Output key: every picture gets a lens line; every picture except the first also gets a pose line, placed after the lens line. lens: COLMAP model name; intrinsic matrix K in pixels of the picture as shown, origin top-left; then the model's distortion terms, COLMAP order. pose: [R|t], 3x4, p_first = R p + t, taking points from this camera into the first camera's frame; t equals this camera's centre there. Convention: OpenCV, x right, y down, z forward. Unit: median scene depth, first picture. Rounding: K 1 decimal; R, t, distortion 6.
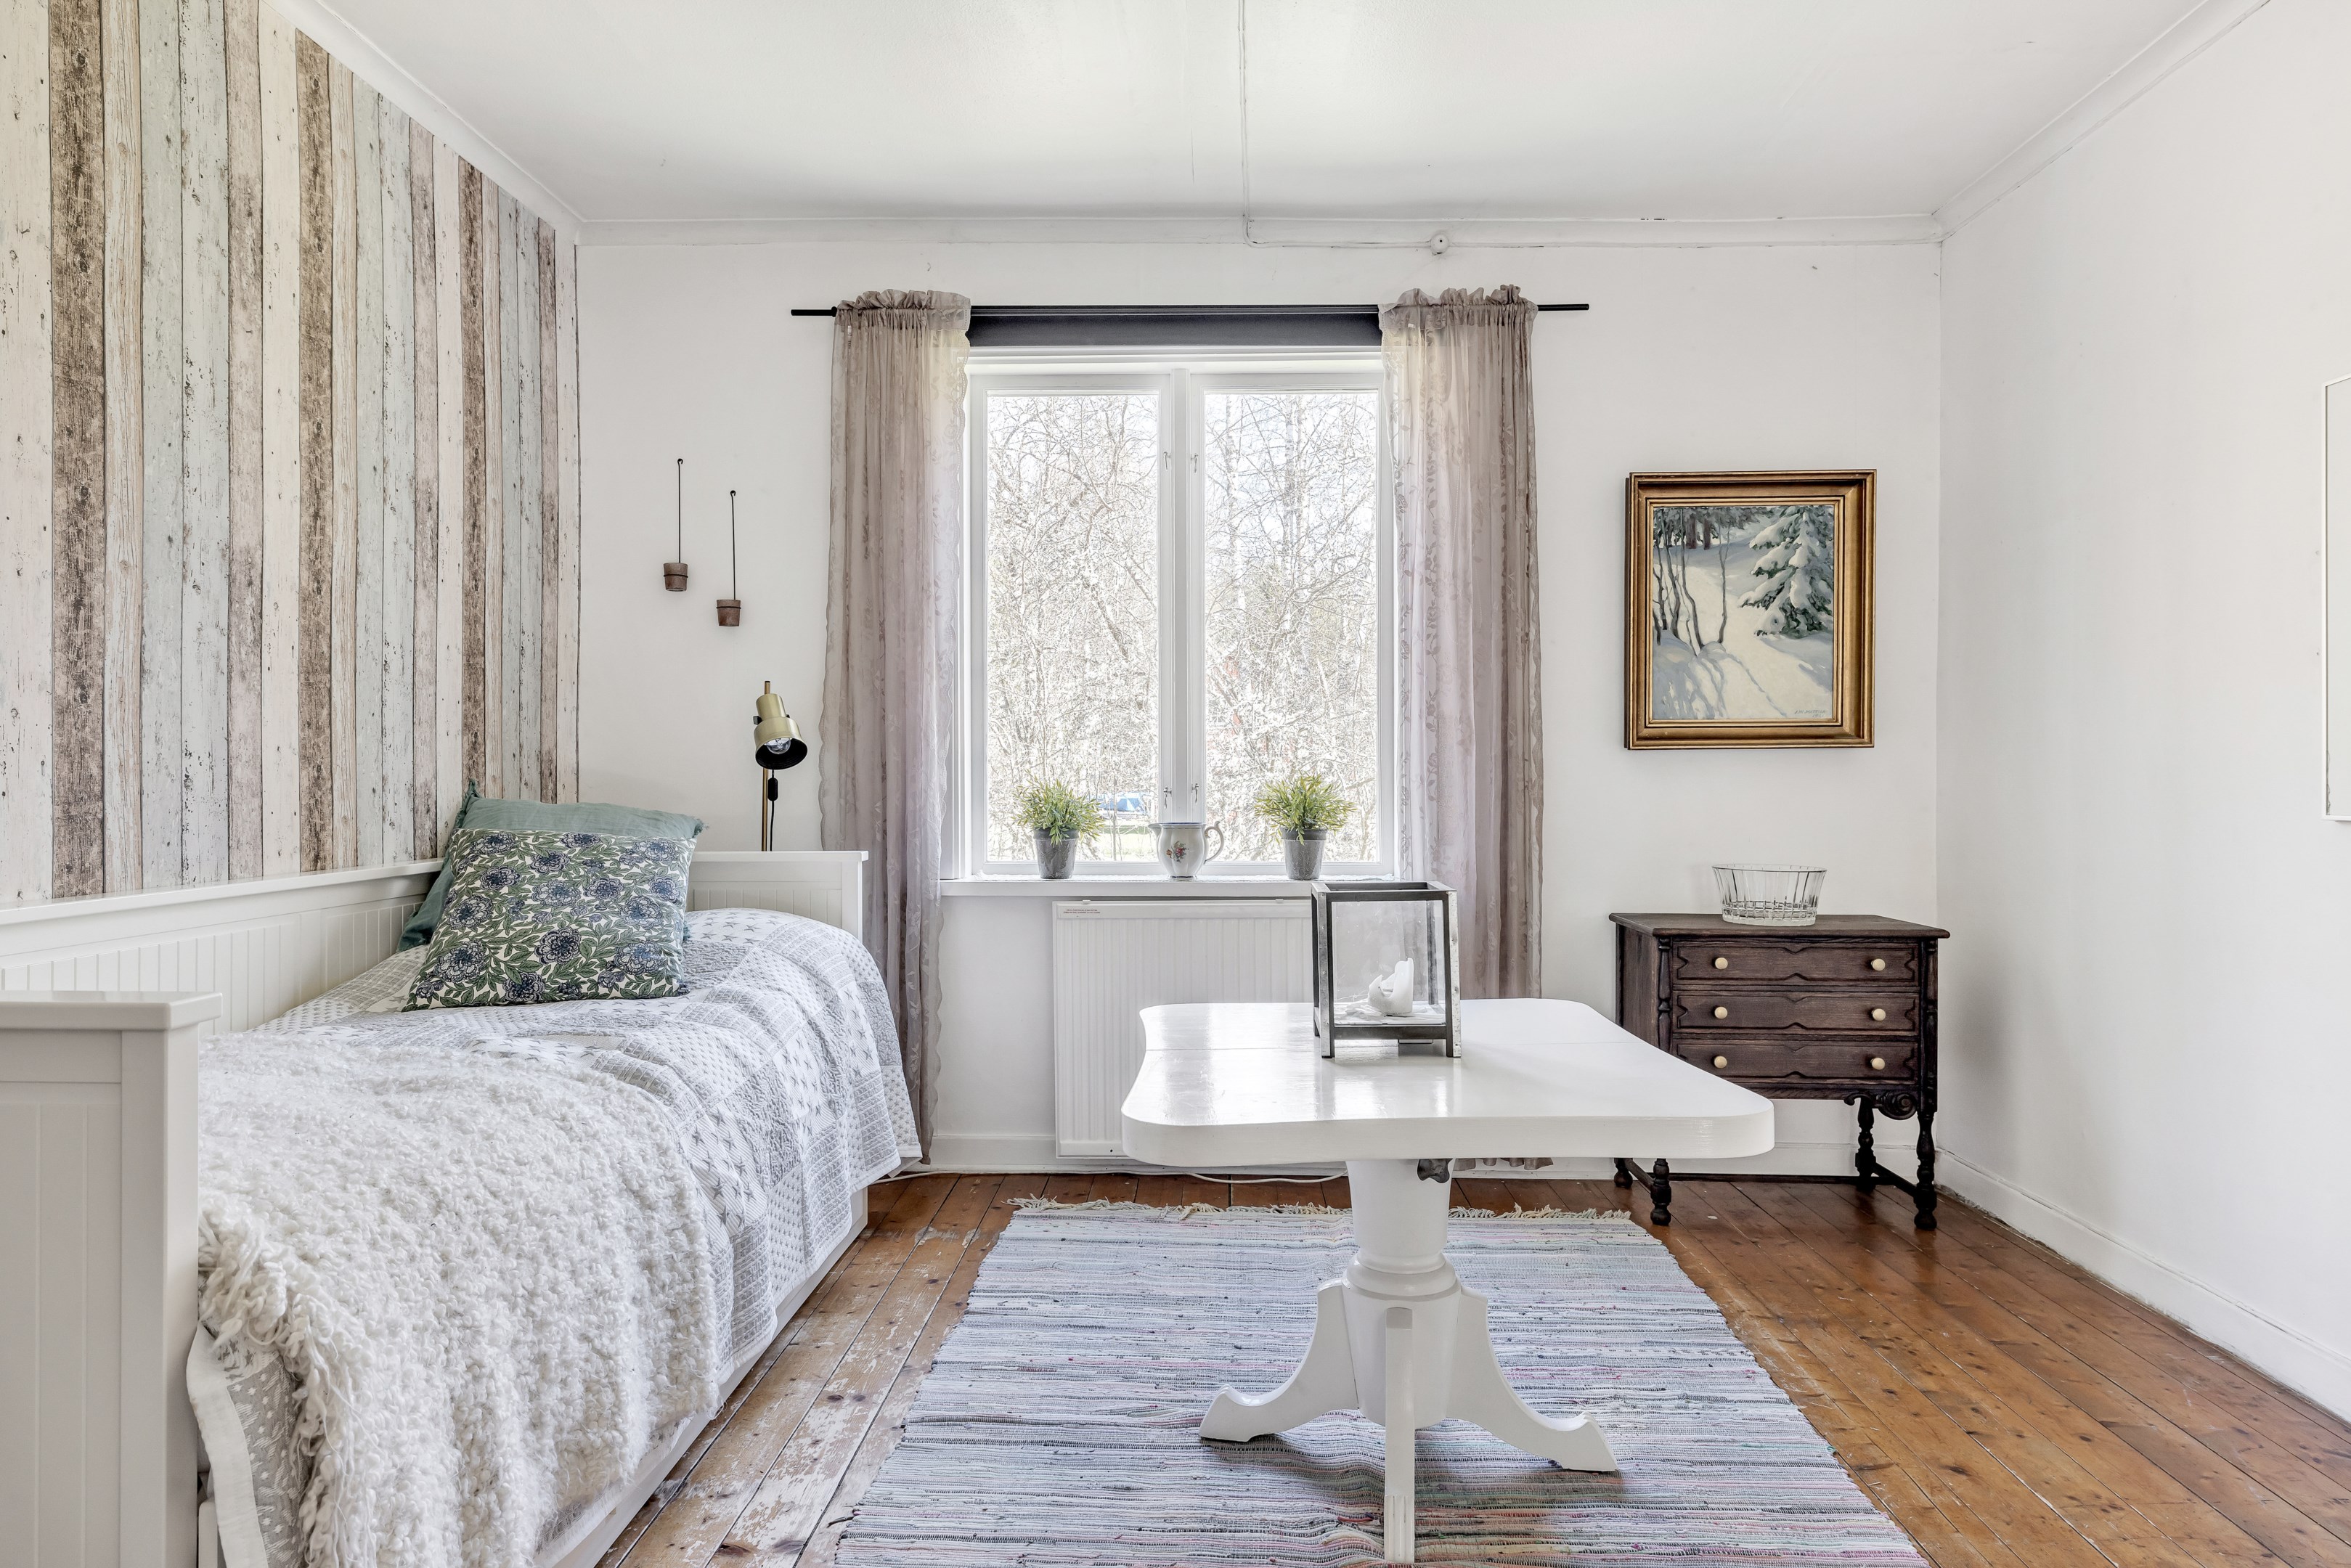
lens RADIAL K [[1400.1, 0, 1187.2], [0, 1400.1, 773.6], [0, 0, 1]] dist [0.000377, 0.001329]
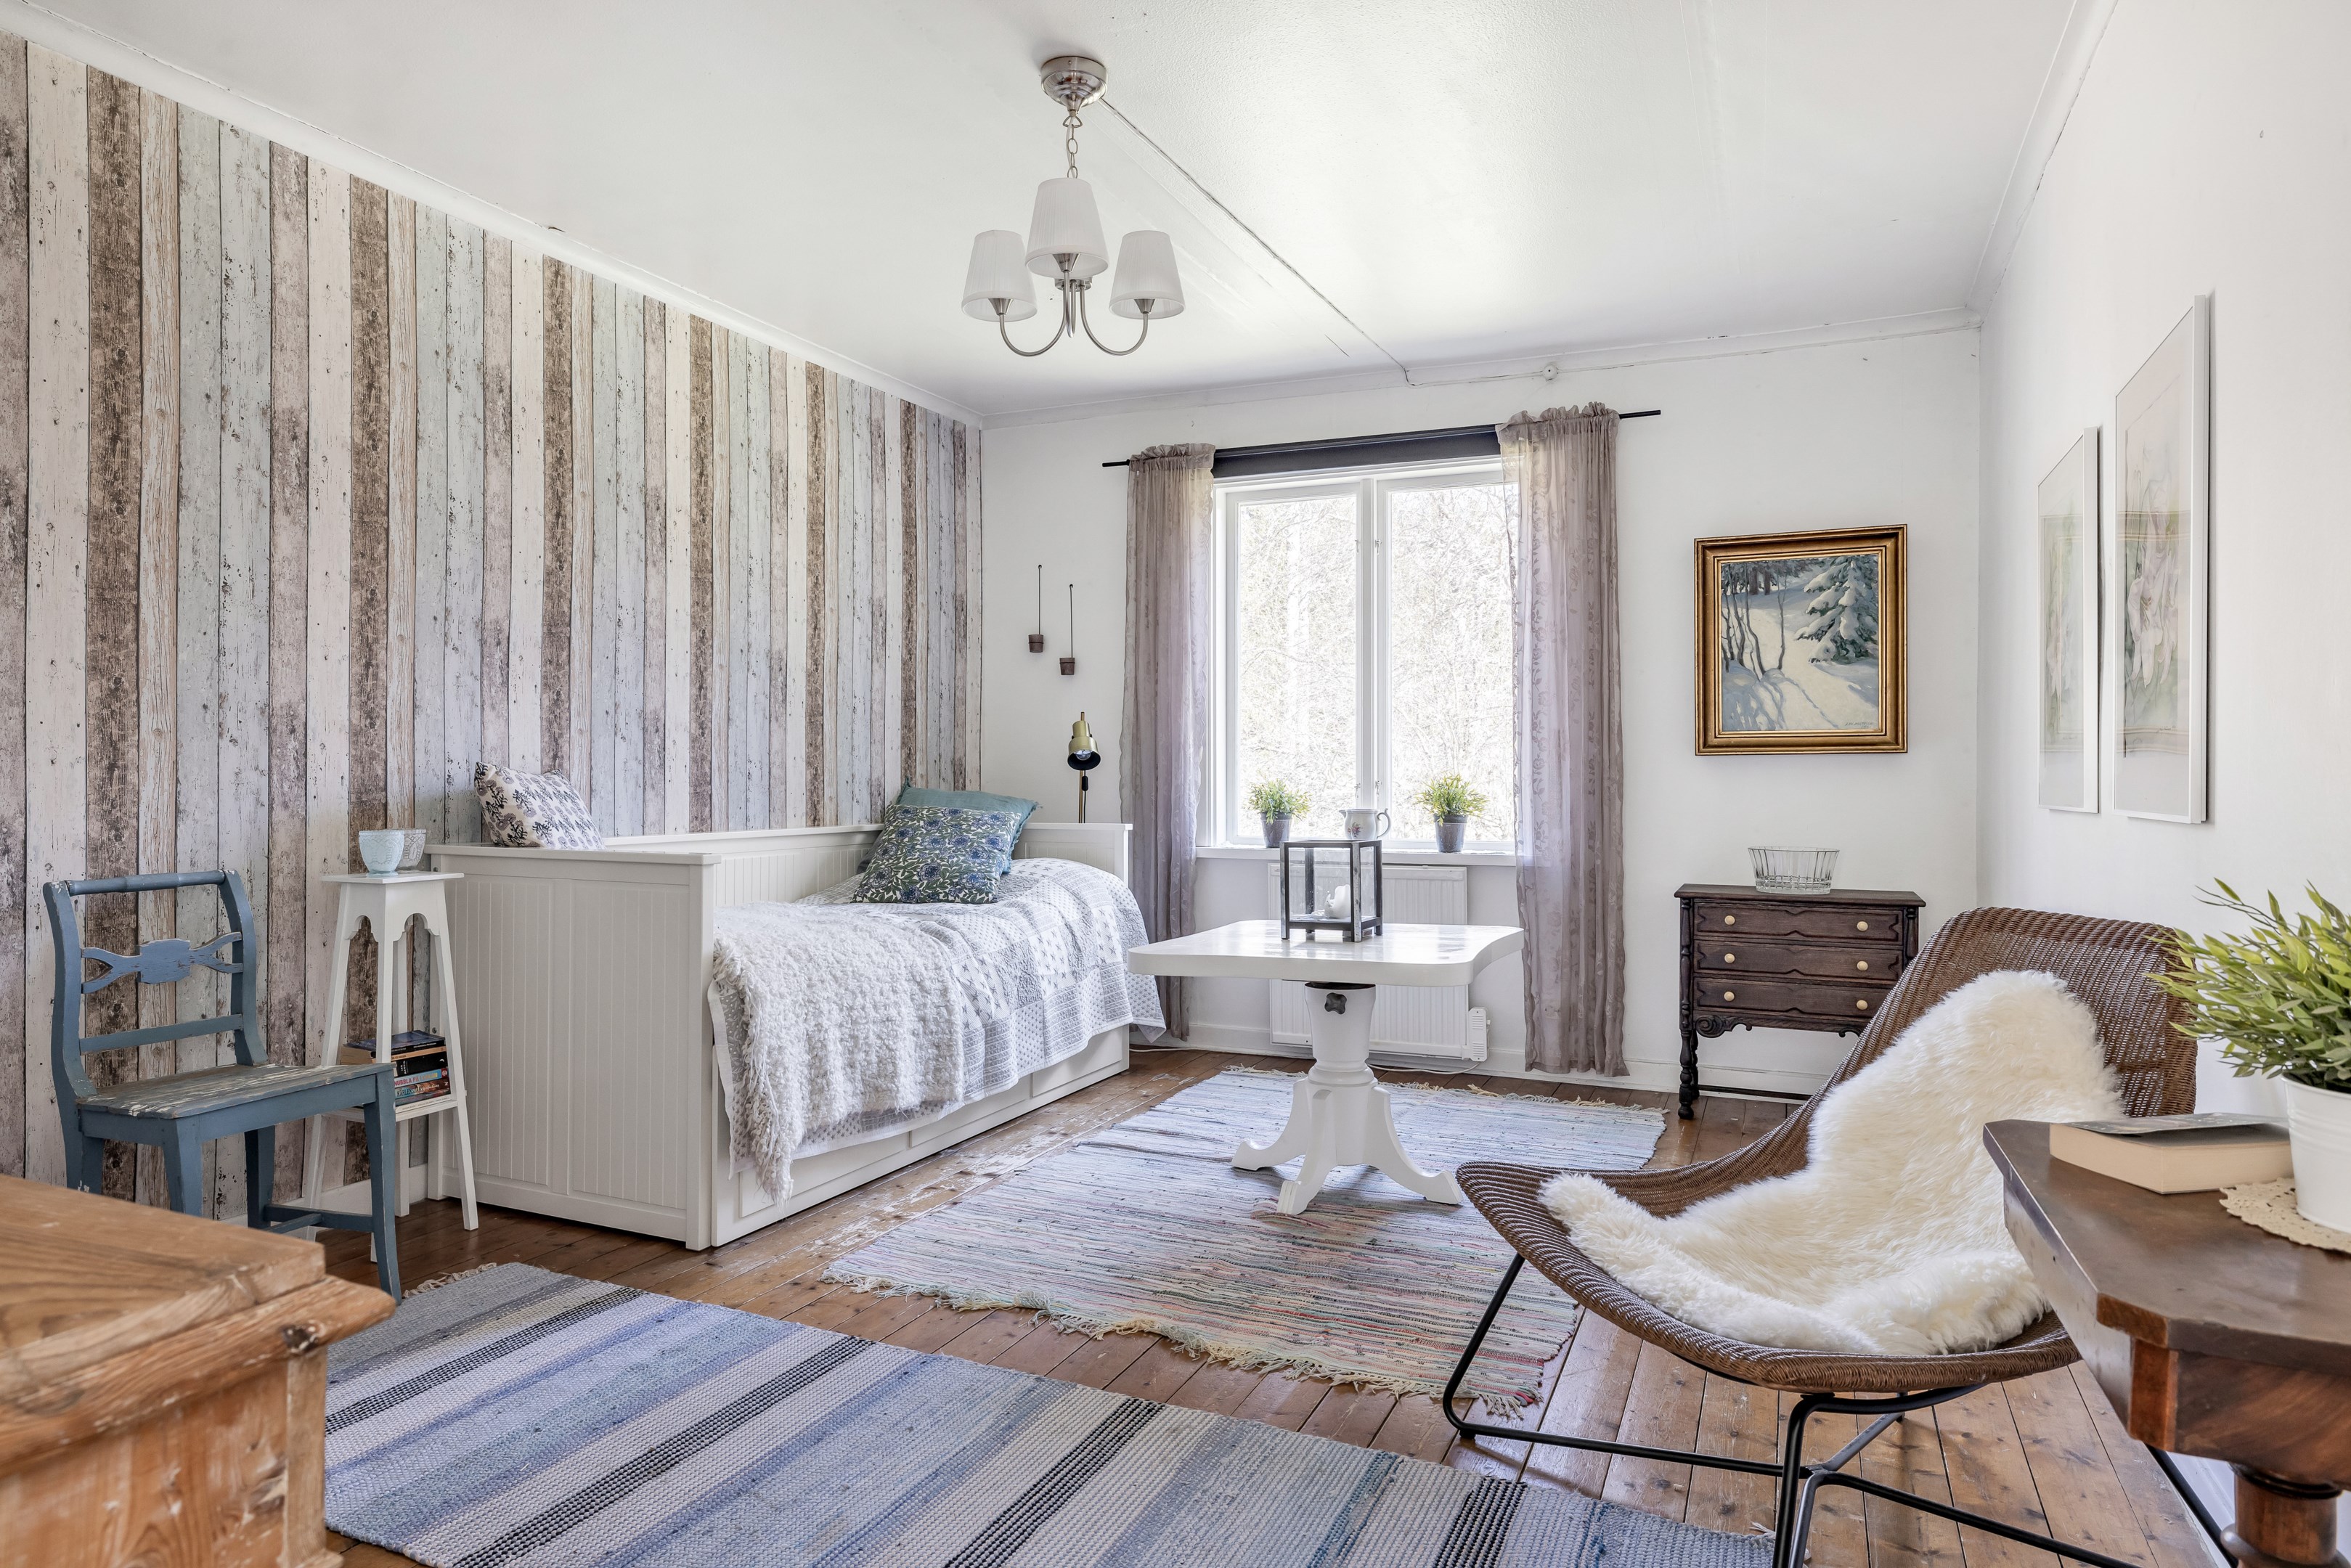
lens RADIAL K [[1400.1, 0, 1158.6], [0, 1400.1, 768.1], [0, 0, 1]] dist [0.000377, 0.001329]
pose [[0.923994, 0.000276, -0.382408, 0.377970], [-0.002616, 0.999981, -0.005599, 0.003082], [0.382399, 0.006174, 0.923977, -0.392012]]
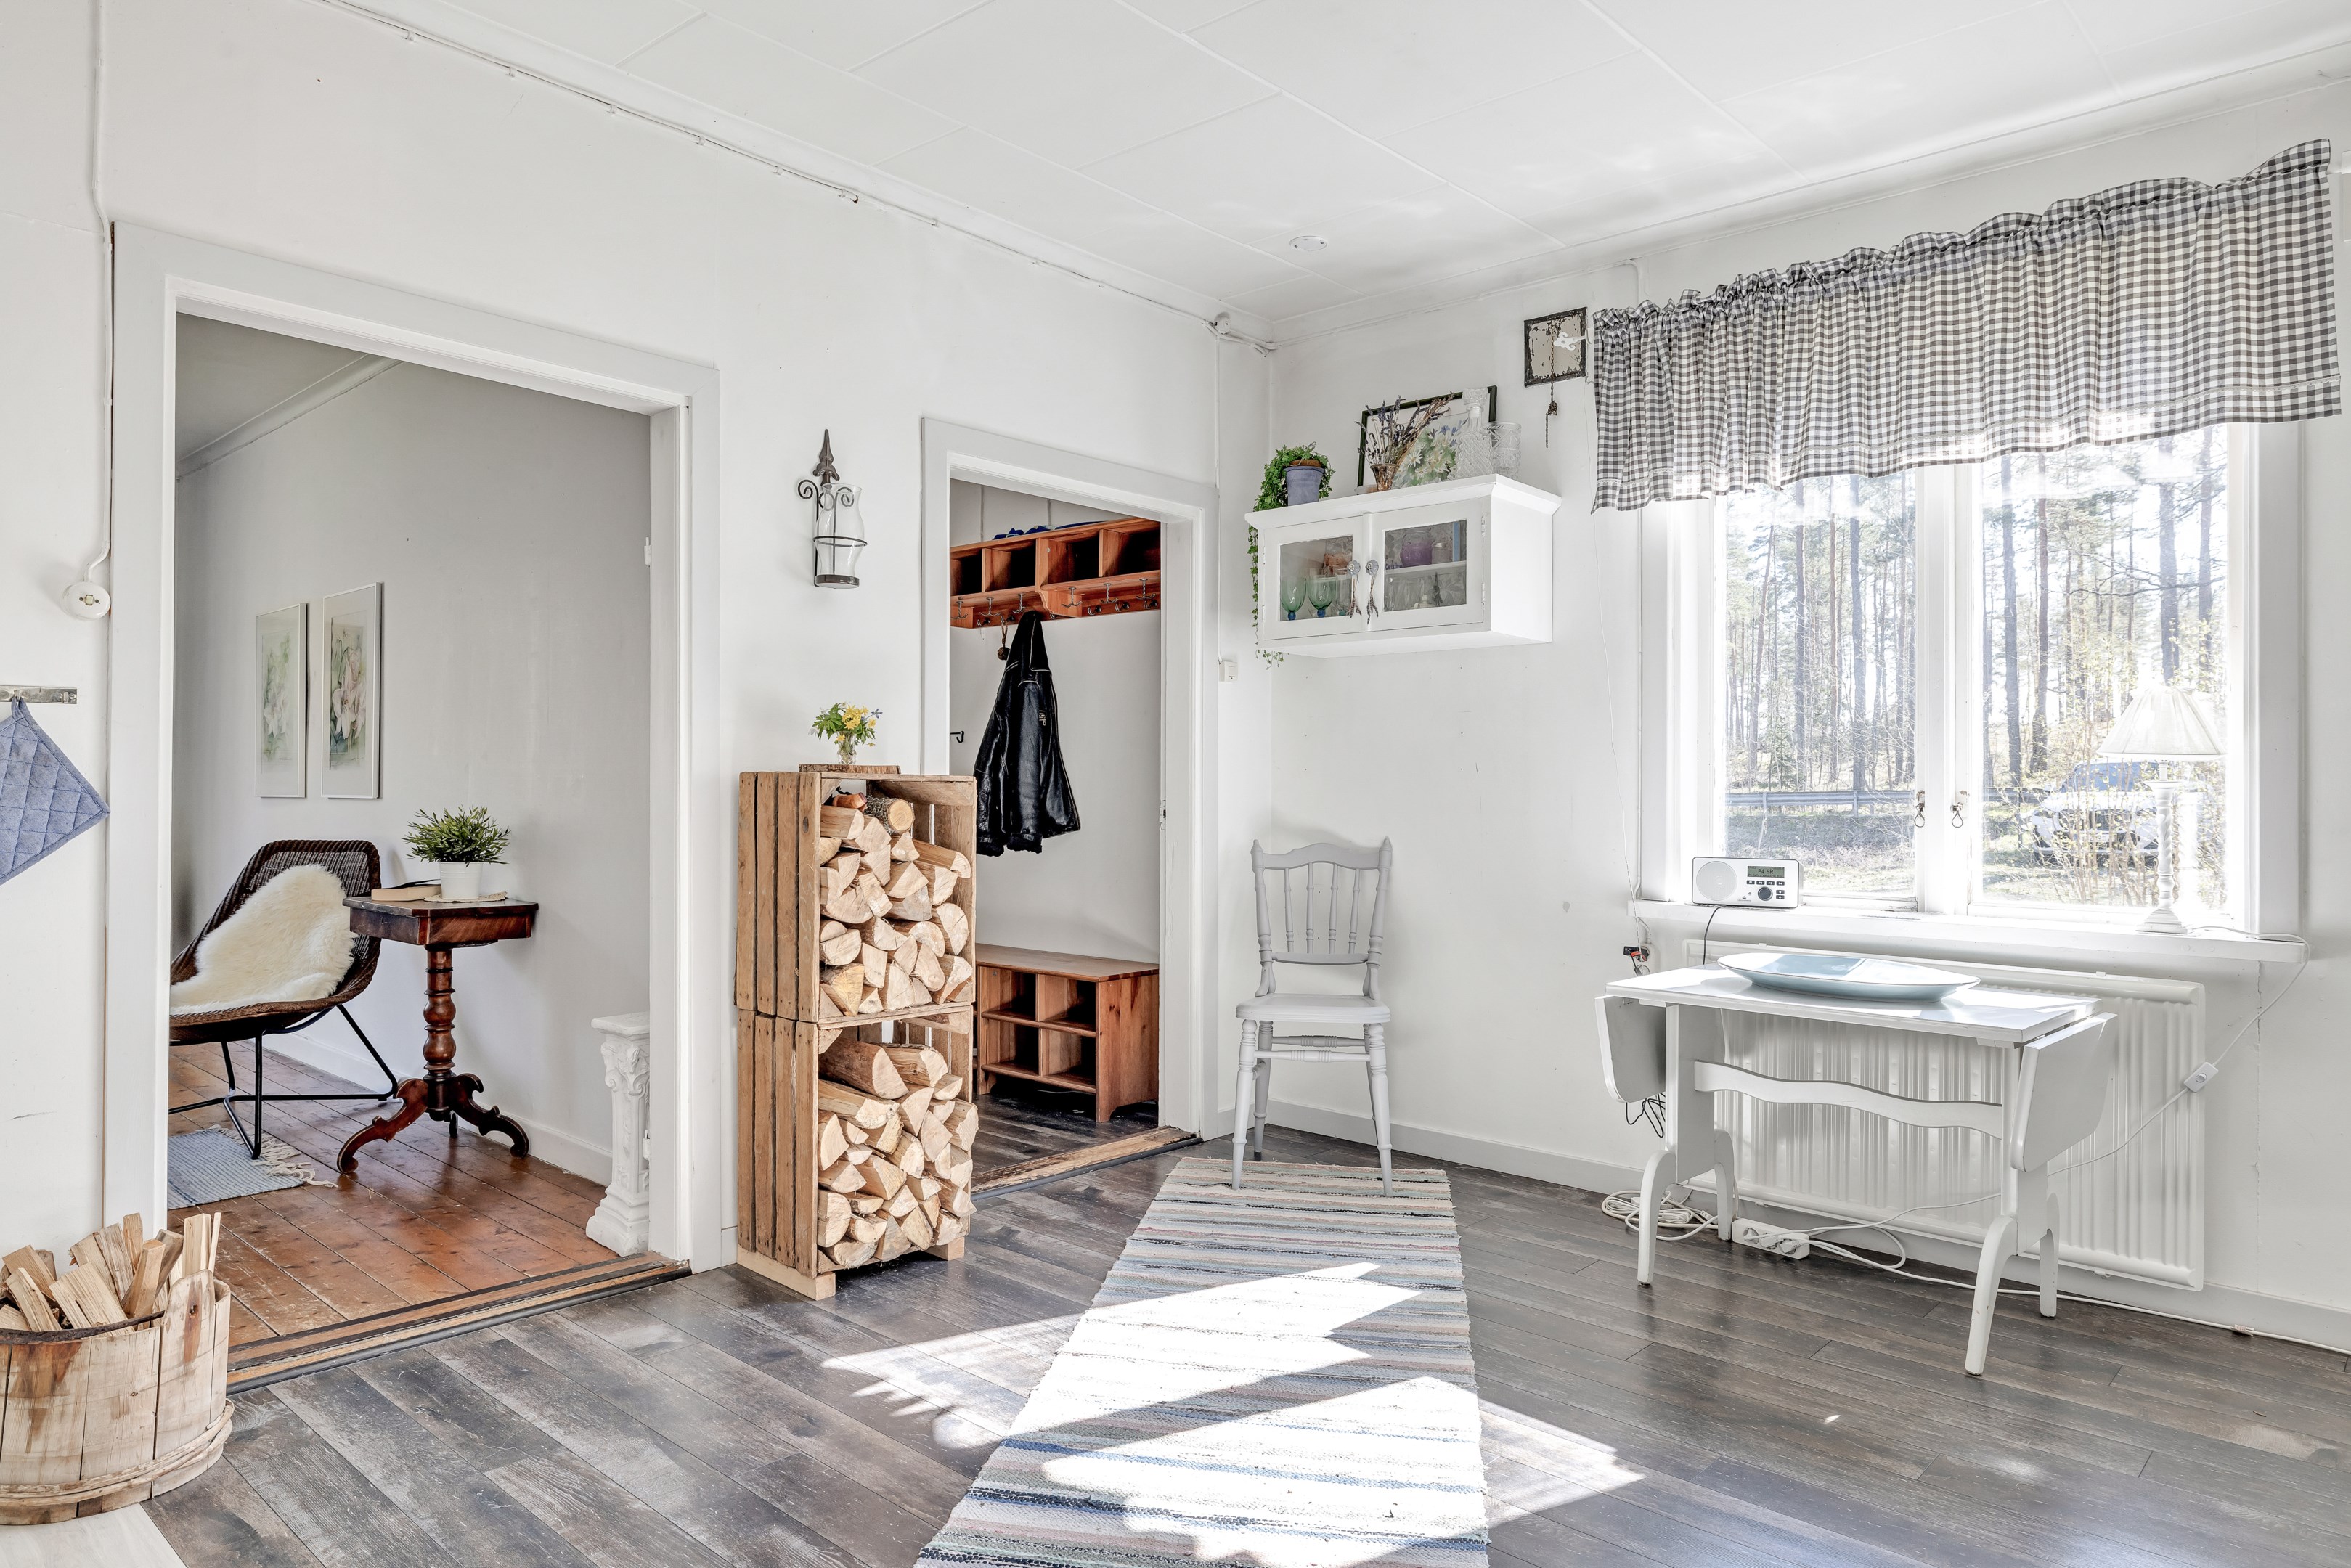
lens RADIAL K [[1466.4, 0, 1183.0], [0, 1466.4, 779.9], [0, 0, 1]] dist [-0.000582, 0.003959]
pose [[0.656555, 0.008456, 0.754231, -0.006352], [-0.003157, 0.999959, -0.008462, 0.010985], [-0.754272, 0.003174, 0.656555, -1.234599]]
